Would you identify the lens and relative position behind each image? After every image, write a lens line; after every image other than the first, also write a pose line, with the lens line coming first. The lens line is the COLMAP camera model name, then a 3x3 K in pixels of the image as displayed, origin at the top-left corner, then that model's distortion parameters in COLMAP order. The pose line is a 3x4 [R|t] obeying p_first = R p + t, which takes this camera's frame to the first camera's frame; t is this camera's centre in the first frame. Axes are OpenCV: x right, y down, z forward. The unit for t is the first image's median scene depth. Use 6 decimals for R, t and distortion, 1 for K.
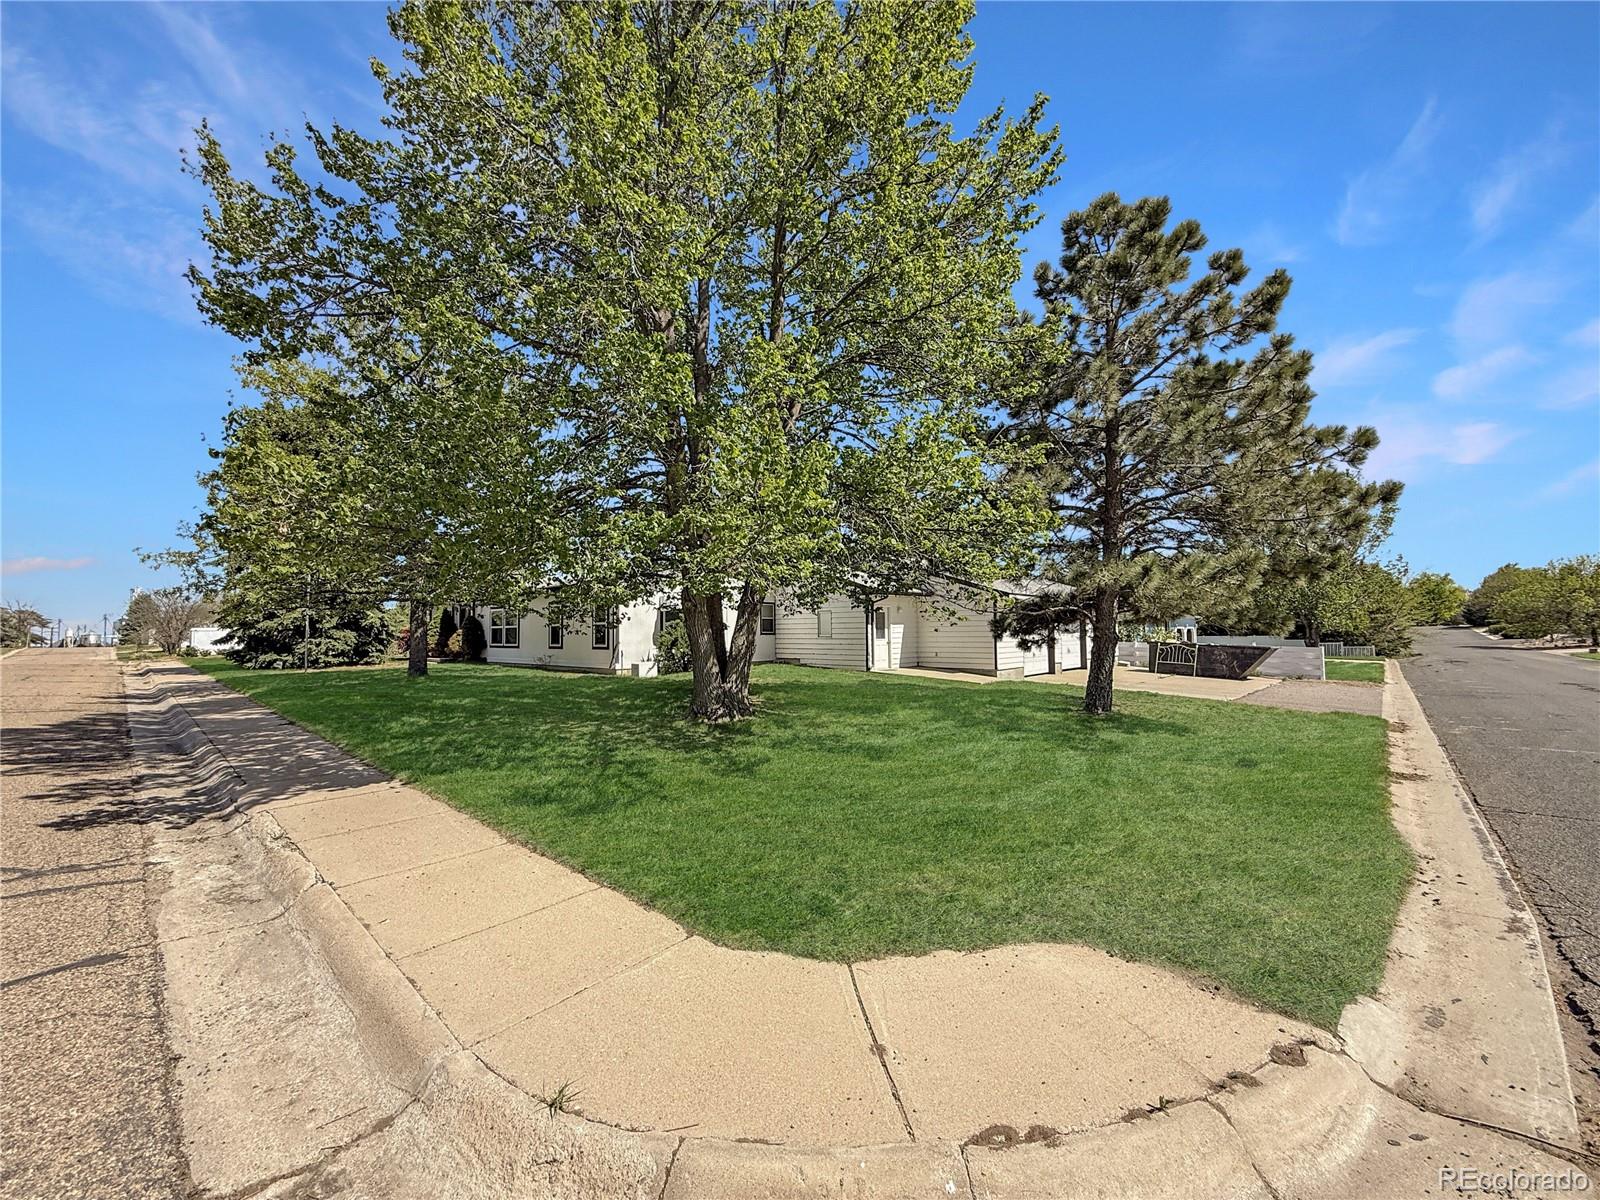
lens RADIAL K [[647.1, 0, 799.9], [0, 647.1, 604.2], [0, 0, 1]] dist [-0.000029, -0.000626]
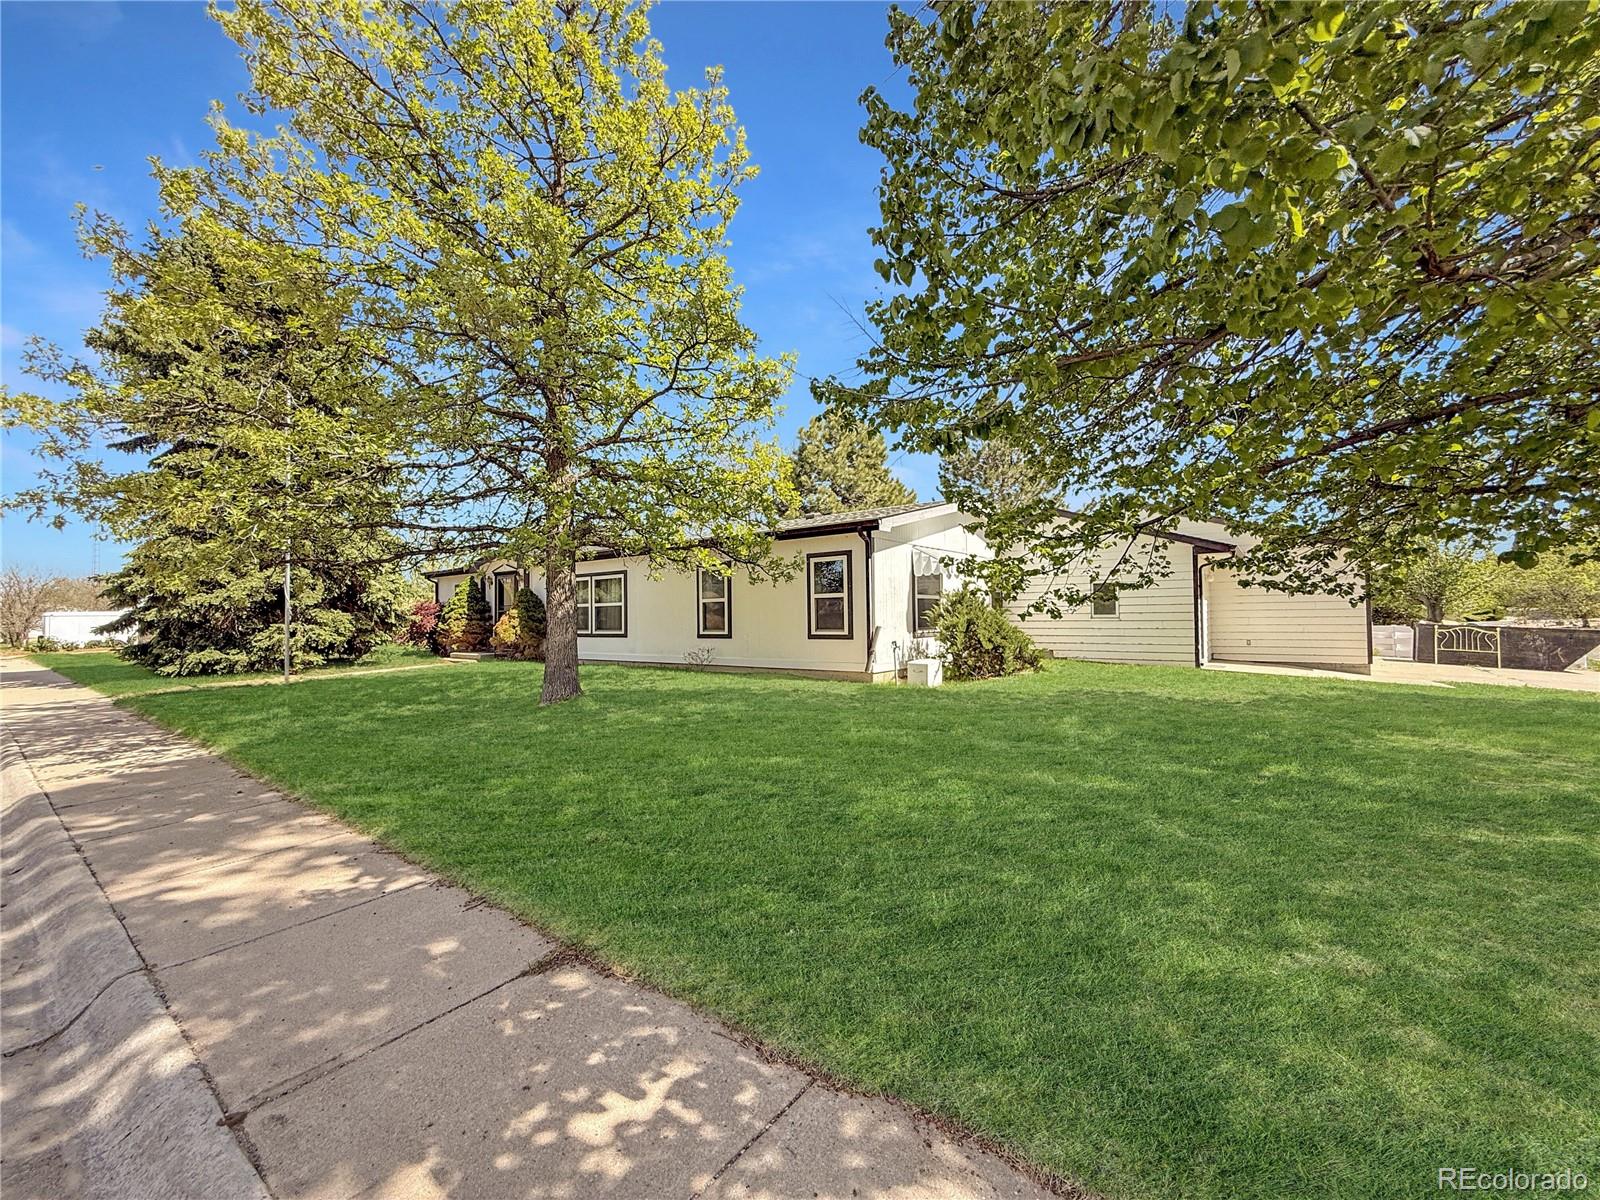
lens RADIAL K [[647.1, 0, 795.8], [0, 647.1, 594.8], [0, 0, 1]] dist [-0.000029, -0.000626]
pose [[0.994018, 0.000635, 0.109217, -0.341794], [-0.001389, 0.999976, 0.006826, 0.021445], [-0.109210, -0.006937, 0.993994, 0.348688]]
